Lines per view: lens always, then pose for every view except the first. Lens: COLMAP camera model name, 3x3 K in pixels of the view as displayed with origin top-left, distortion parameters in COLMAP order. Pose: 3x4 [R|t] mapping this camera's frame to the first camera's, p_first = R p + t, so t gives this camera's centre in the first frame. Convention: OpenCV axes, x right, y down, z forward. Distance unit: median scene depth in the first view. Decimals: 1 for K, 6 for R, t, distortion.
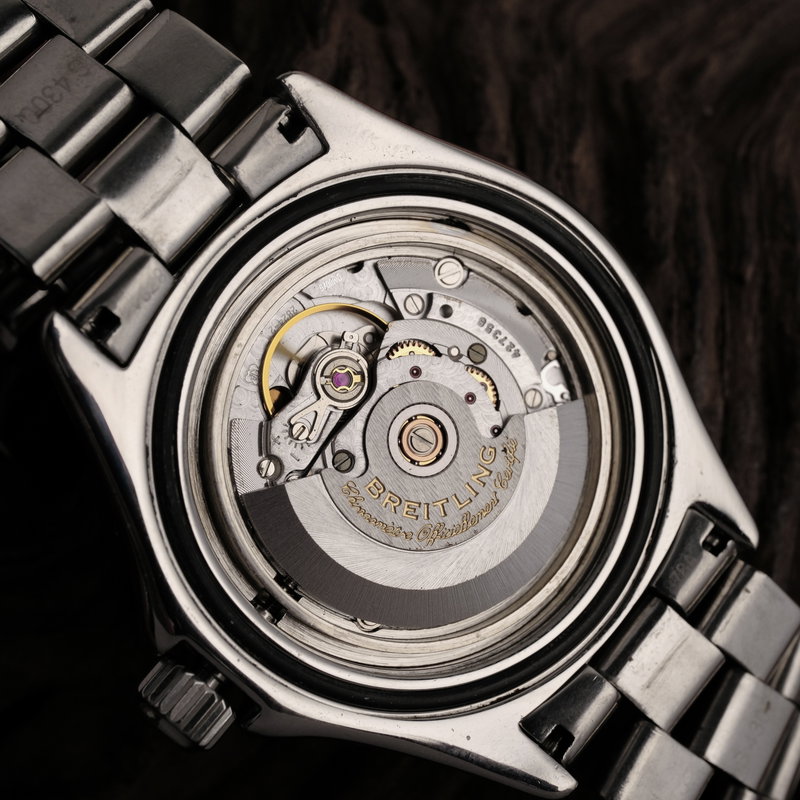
lens RADIAL K [[1439.0, 0, 400.0], [0, 1439.0, 400.0], [0, 0, 1]] dist [0.017276, 0.069422]
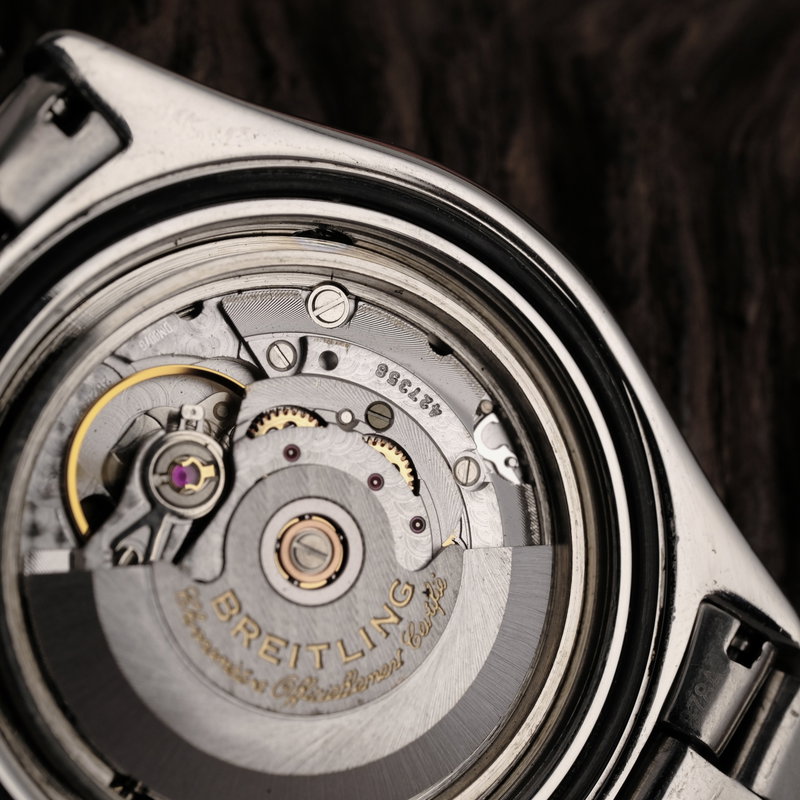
lens RADIAL K [[1439.0, 0, 400.0], [0, 1439.0, 400.0], [0, 0, 1]] dist [0.017276, 0.069422]
pose [[0.993762, -0.104072, 0.040076, 0.036593], [0.105442, 0.993853, -0.033739, -0.015712], [-0.036318, 0.037754, 0.998627, 0.306339]]
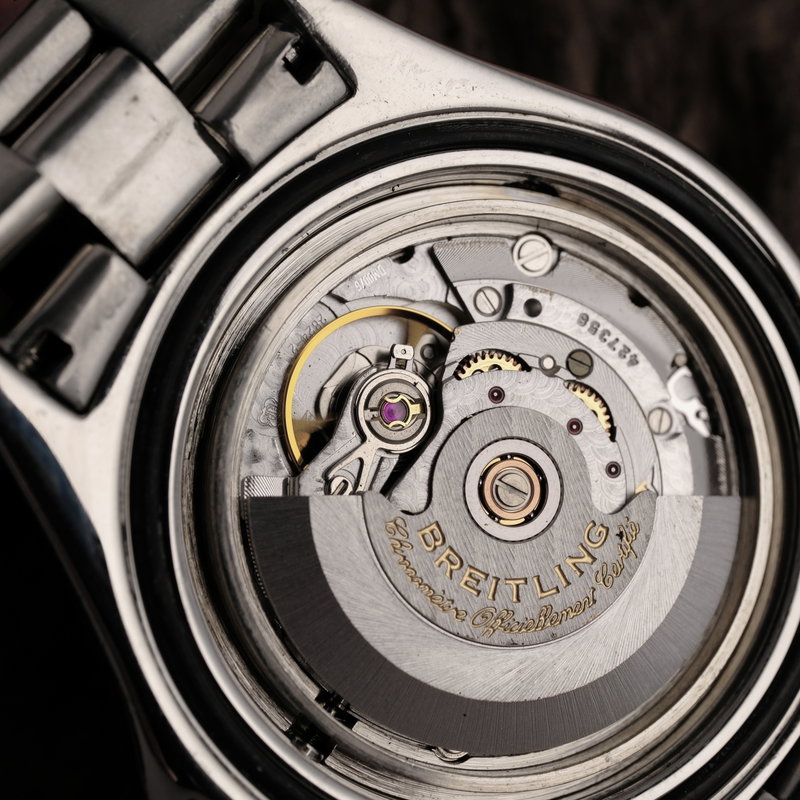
lens RADIAL K [[1439.0, 0, 400.0], [0, 1439.0, 400.0], [0, 0, 1]] dist [0.017276, 0.069422]
pose [[0.997427, -0.062970, -0.034263, -0.012441], [0.062425, 0.997909, -0.016743, -0.007809], [0.035246, 0.014561, 0.999273, 0.279801]]
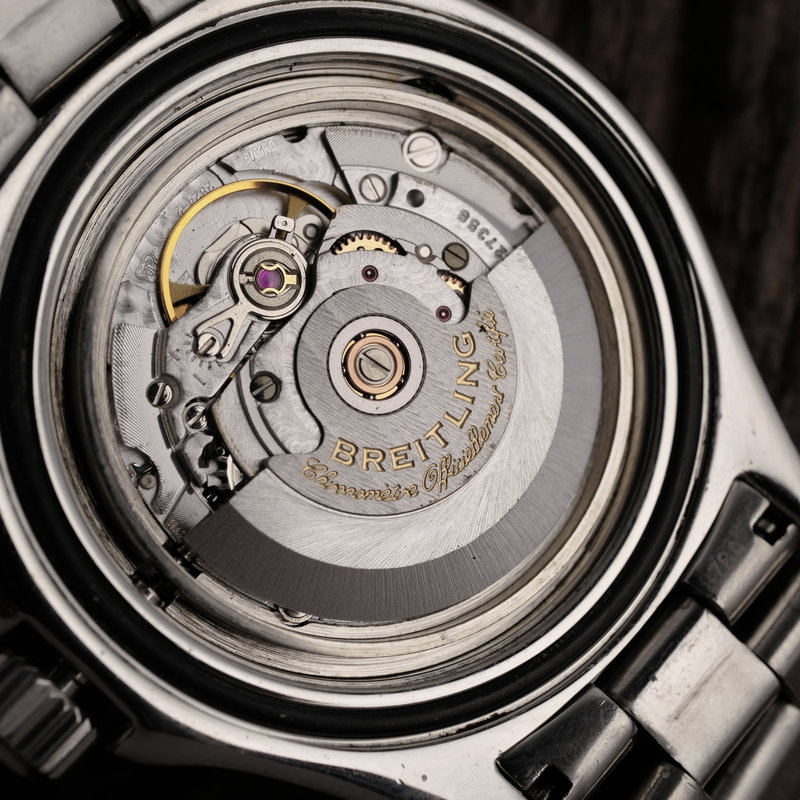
lens RADIAL K [[1439.0, 0, 400.0], [0, 1439.0, 400.0], [0, 0, 1]] dist [0.017276, 0.069422]
pose [[0.999359, 0.033084, -0.013642, 0.037764], [-0.033837, 0.997670, -0.059244, 0.086968], [0.011651, 0.059668, 0.998150, 0.263591]]
